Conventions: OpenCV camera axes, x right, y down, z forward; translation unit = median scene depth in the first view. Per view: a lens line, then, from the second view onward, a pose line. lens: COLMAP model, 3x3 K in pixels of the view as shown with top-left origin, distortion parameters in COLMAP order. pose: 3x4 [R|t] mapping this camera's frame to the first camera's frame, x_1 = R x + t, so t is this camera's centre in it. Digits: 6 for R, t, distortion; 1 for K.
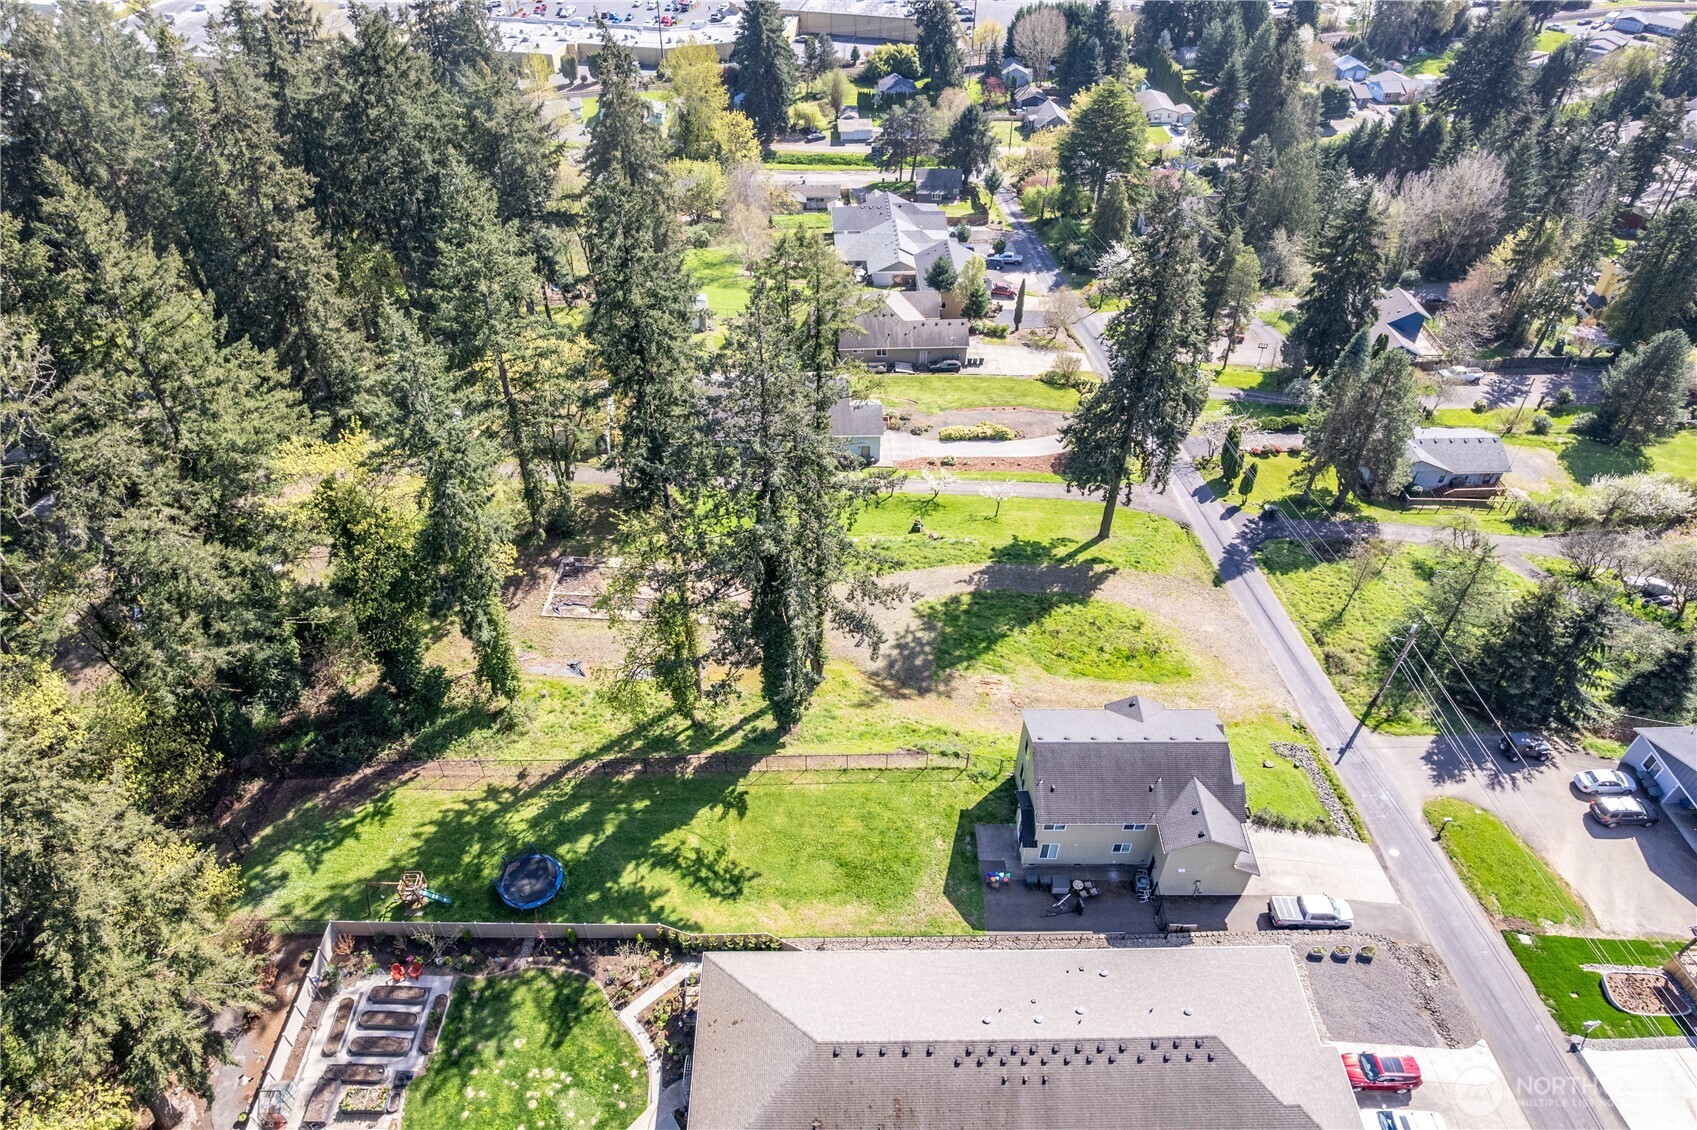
lens RADIAL K [[1062.2, 0, 848.5], [0, 1062.2, 565.0], [0, 0, 1]] dist [-0.032055, 0.003155]
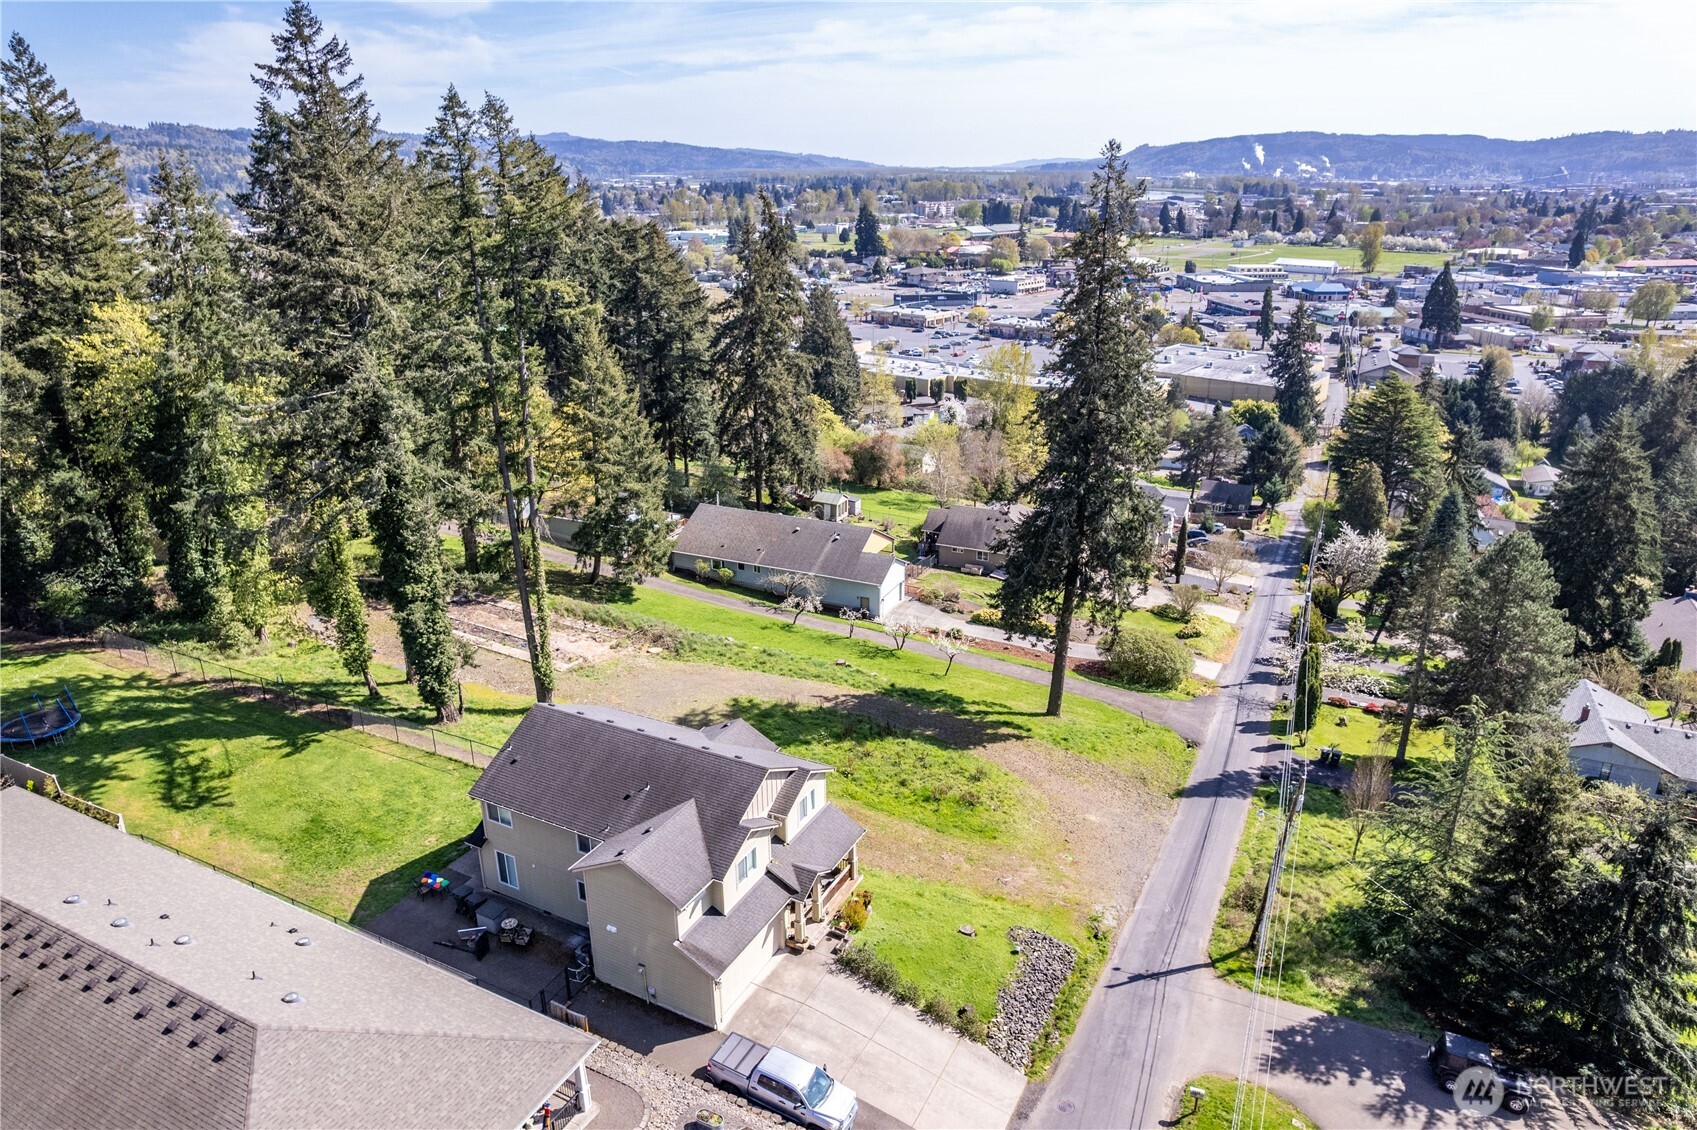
lens RADIAL K [[1062.2, 0, 848.5], [0, 1062.2, 565.0], [0, 0, 1]] dist [-0.032055, 0.003155]
pose [[0.892315, 0.147950, -0.426479, 0.550736], [-0.294555, 0.906750, -0.301731, 0.195252], [0.342069, 0.394861, 0.852686, 0.348024]]
